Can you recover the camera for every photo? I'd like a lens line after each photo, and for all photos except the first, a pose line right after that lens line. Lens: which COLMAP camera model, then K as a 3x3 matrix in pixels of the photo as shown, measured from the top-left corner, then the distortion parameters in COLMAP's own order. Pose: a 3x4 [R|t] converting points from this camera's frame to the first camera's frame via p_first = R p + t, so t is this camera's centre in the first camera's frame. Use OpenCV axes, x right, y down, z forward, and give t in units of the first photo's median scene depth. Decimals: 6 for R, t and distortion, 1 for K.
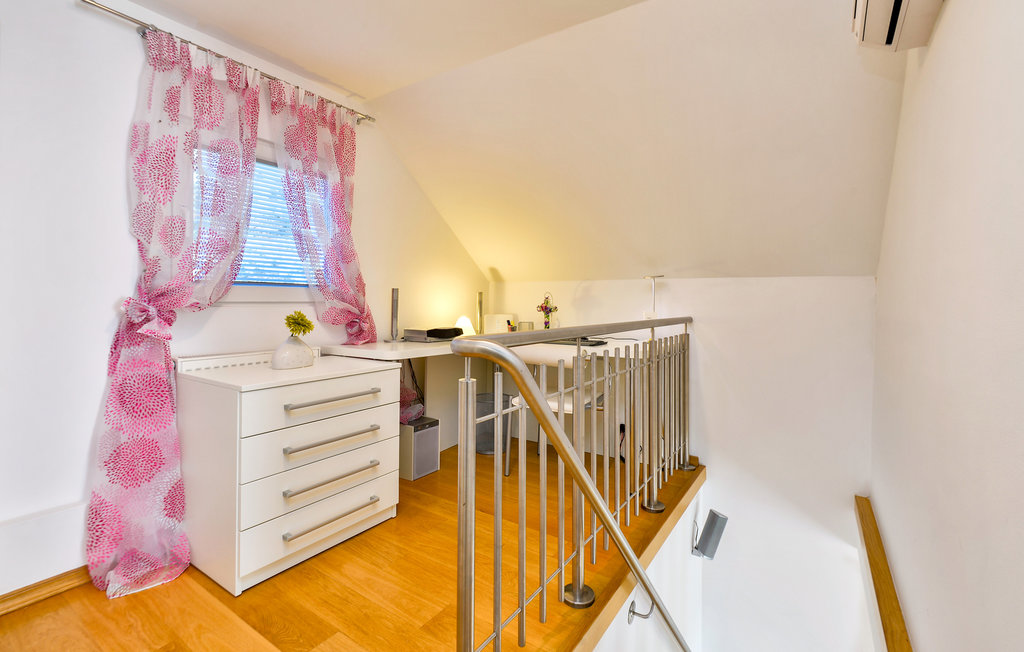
lens RADIAL K [[451.4, 0, 508.8], [0, 451.4, 310.7], [0, 0, 1]] dist [-0.000170, -0.000060]
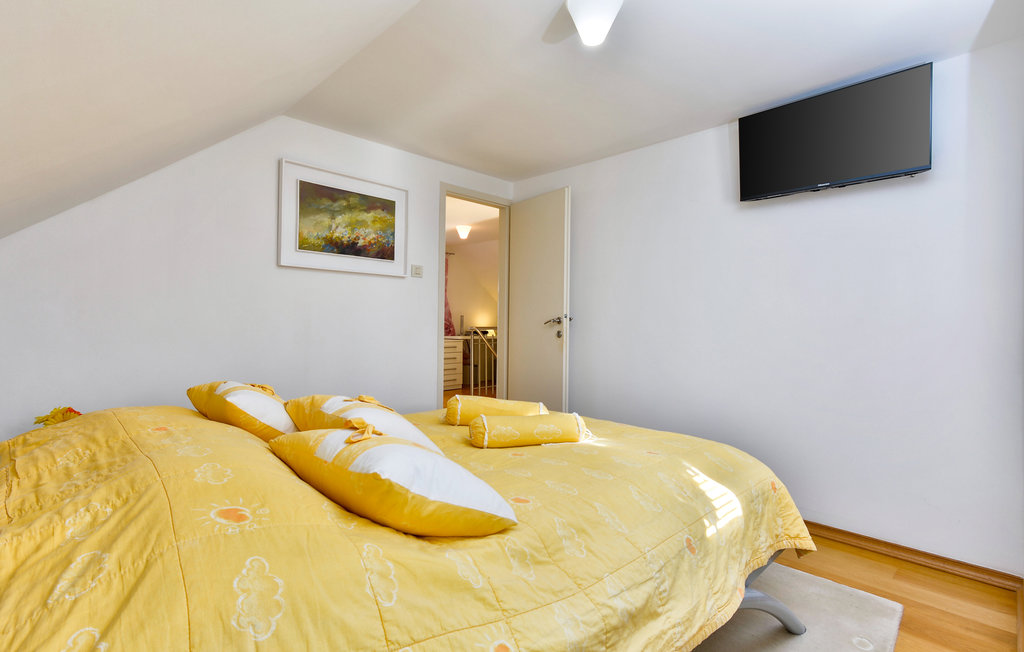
lens RADIAL K [[451.4, 0, 508.8], [0, 451.4, 310.7], [0, 0, 1]] dist [-0.000170, -0.000060]
pose [[0.988353, 0.000509, -0.152179, 0.473725], [-0.002817, 0.999884, -0.014950, -0.040989], [0.152154, 0.015204, 0.988240, -1.767514]]
